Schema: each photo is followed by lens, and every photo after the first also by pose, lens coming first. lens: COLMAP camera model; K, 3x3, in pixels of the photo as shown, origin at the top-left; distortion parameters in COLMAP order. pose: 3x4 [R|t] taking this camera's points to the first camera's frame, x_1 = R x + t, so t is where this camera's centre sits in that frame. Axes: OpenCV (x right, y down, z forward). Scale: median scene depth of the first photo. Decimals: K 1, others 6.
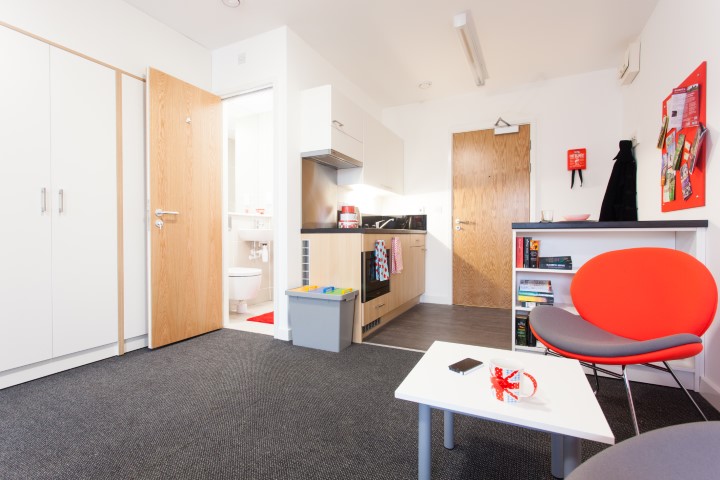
lens RADIAL K [[337.8, 0, 361.8], [0, 337.8, 238.3], [0, 0, 1]] dist [0.000019, 0.000023]
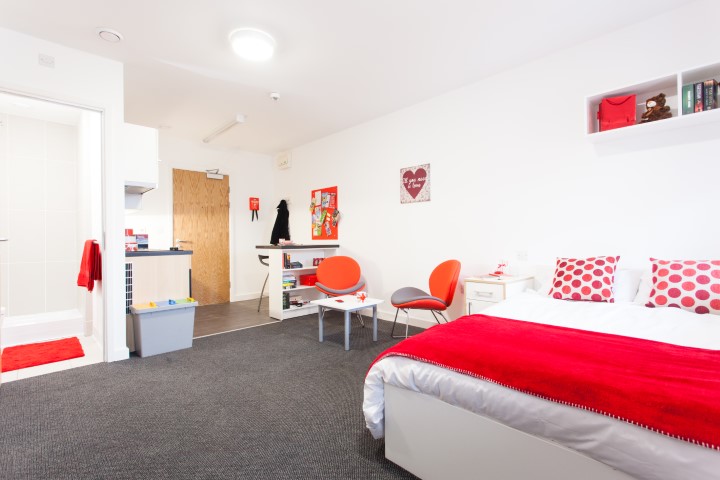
lens RADIAL K [[337.8, 0, 360.2], [0, 337.8, 240.7], [0, 0, 1]] dist [0.000019, 0.000023]
pose [[0.338714, -0.004165, 0.940880, -0.713446], [0.020718, 0.999781, -0.003033, -0.036087], [-0.940661, 0.020520, 0.338726, -0.040546]]
